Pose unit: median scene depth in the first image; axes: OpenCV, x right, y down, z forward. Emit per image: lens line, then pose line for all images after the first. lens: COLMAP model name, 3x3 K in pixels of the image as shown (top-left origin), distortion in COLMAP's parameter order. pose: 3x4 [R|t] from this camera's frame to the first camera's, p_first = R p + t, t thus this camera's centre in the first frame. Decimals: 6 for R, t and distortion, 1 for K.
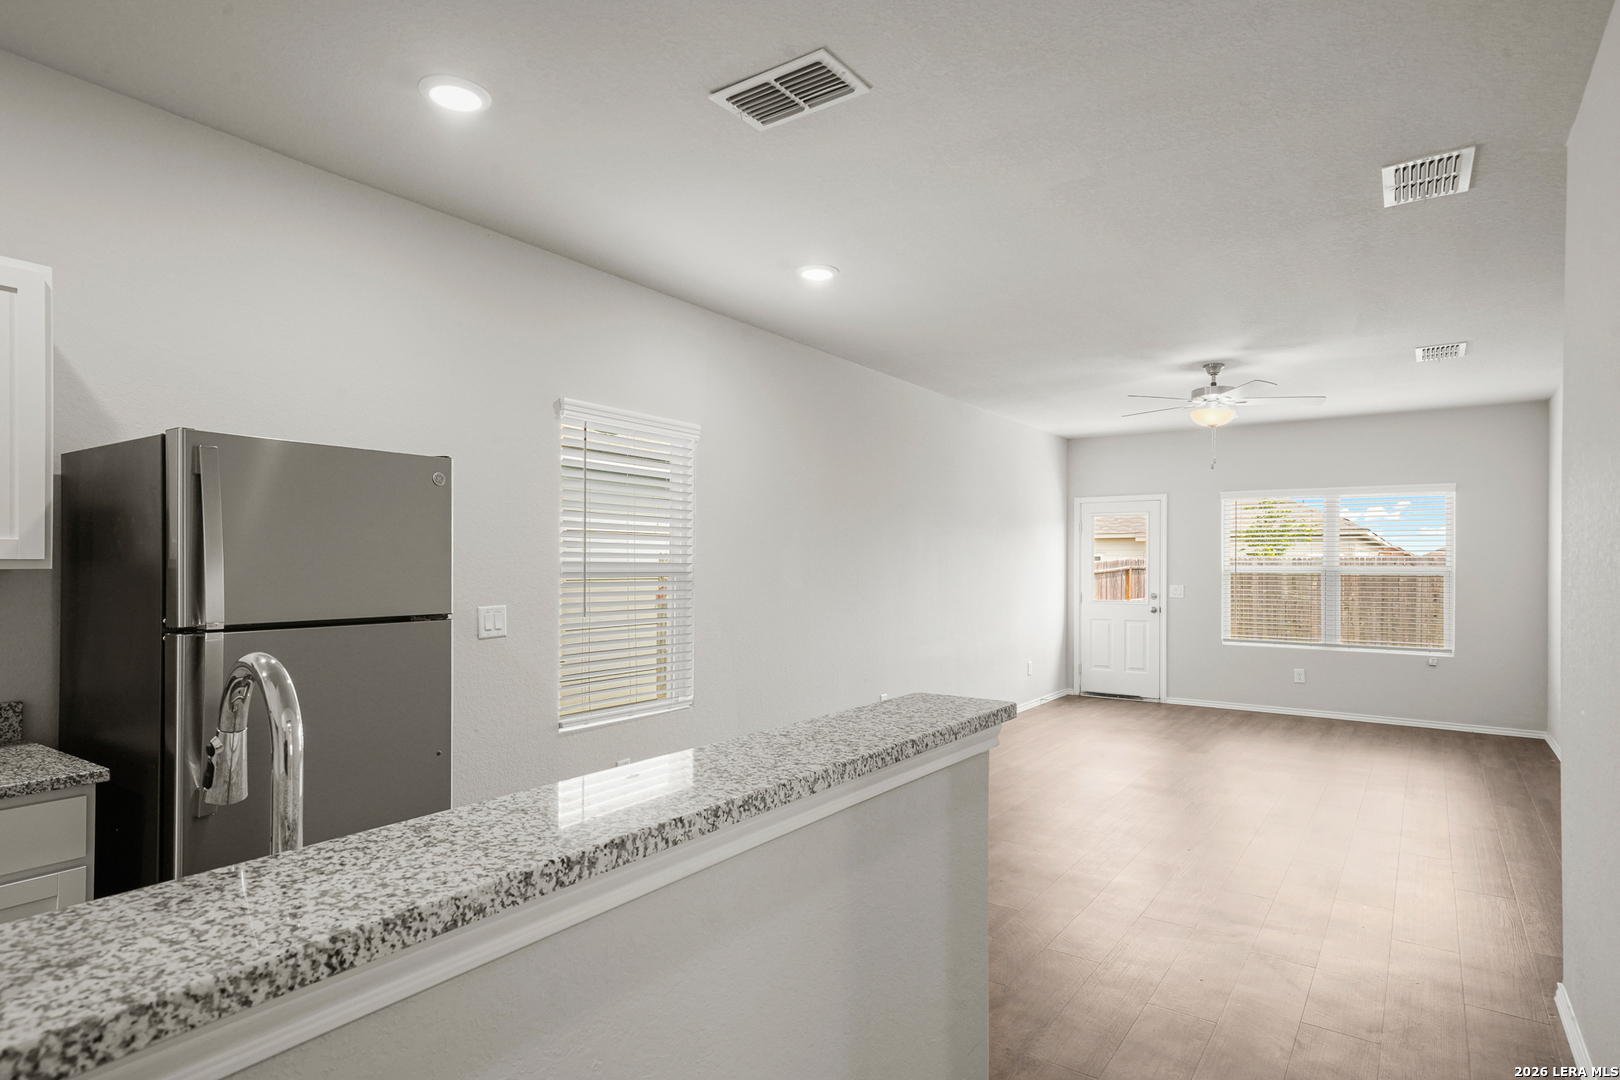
lens RADIAL K [[874.3, 0, 804.0], [0, 874.3, 562.2], [0, 0, 1]] dist [0.001944, -0.000160]
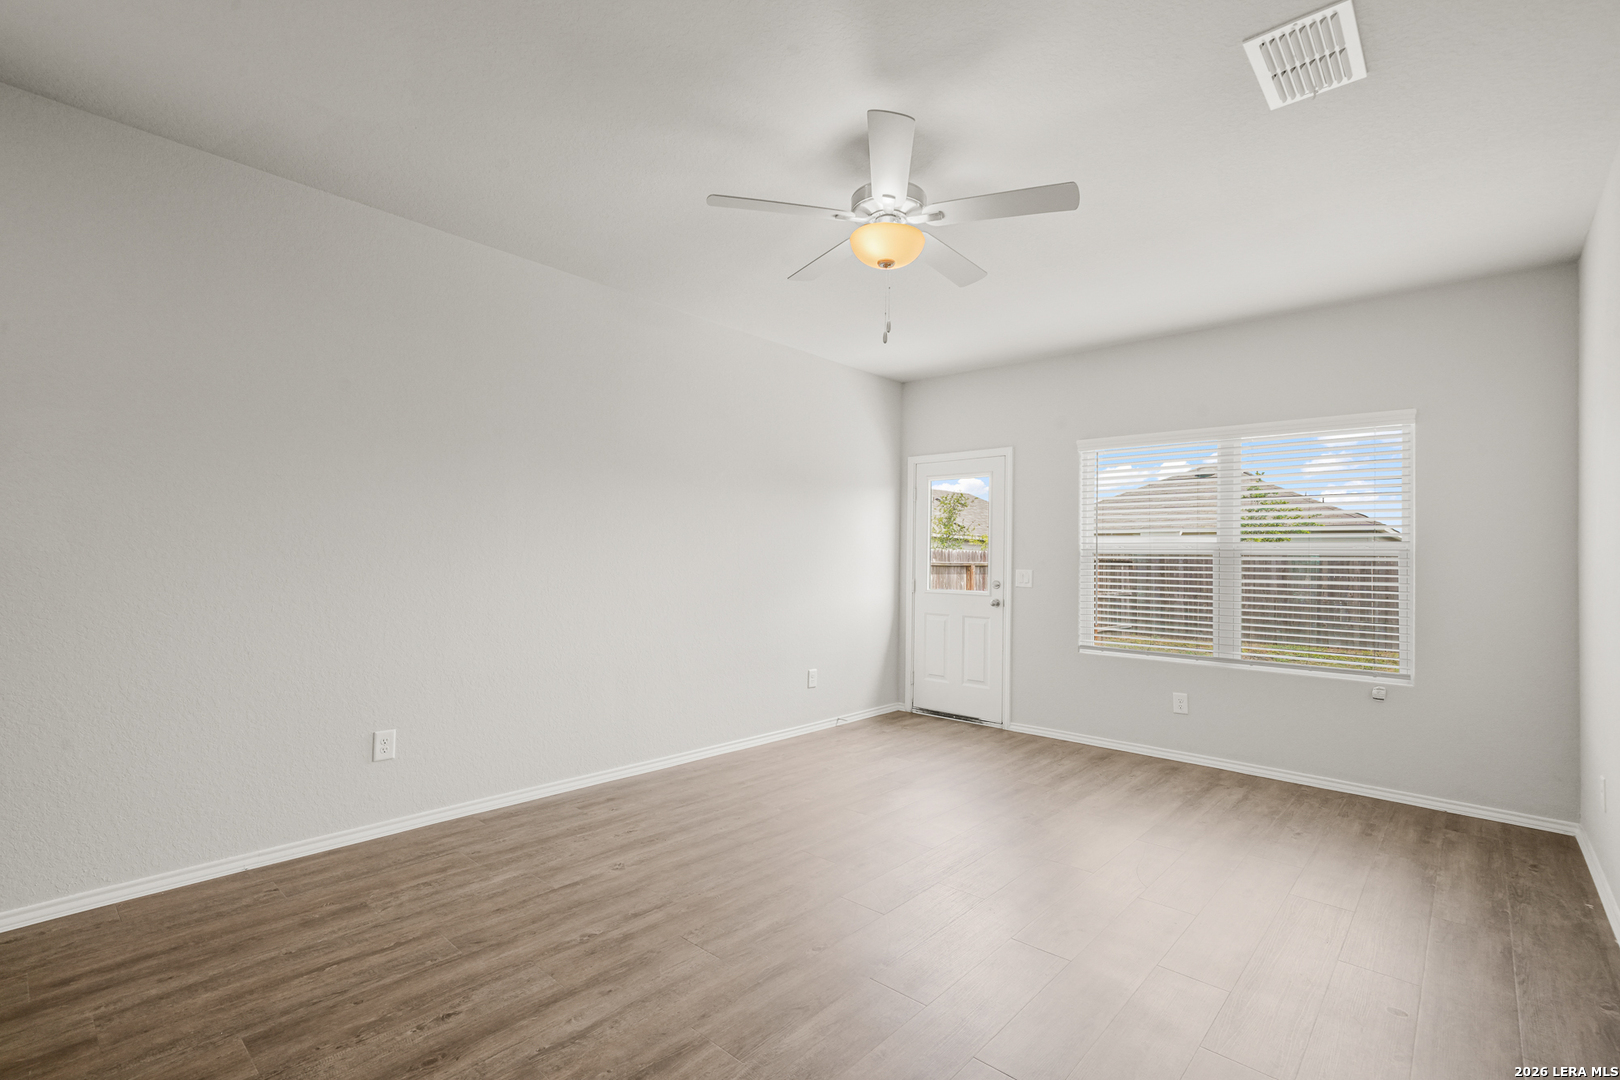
lens RADIAL K [[736.0, 0, 817.3], [0, 736.0, 548.9], [0, 0, 1]] dist [0.002240, 0.000354]
pose [[0.991454, 0.010104, -0.130066, 0.363139], [-0.011973, 0.999836, -0.013589, 0.020723], [0.129907, 0.015031, 0.991412, 0.395224]]
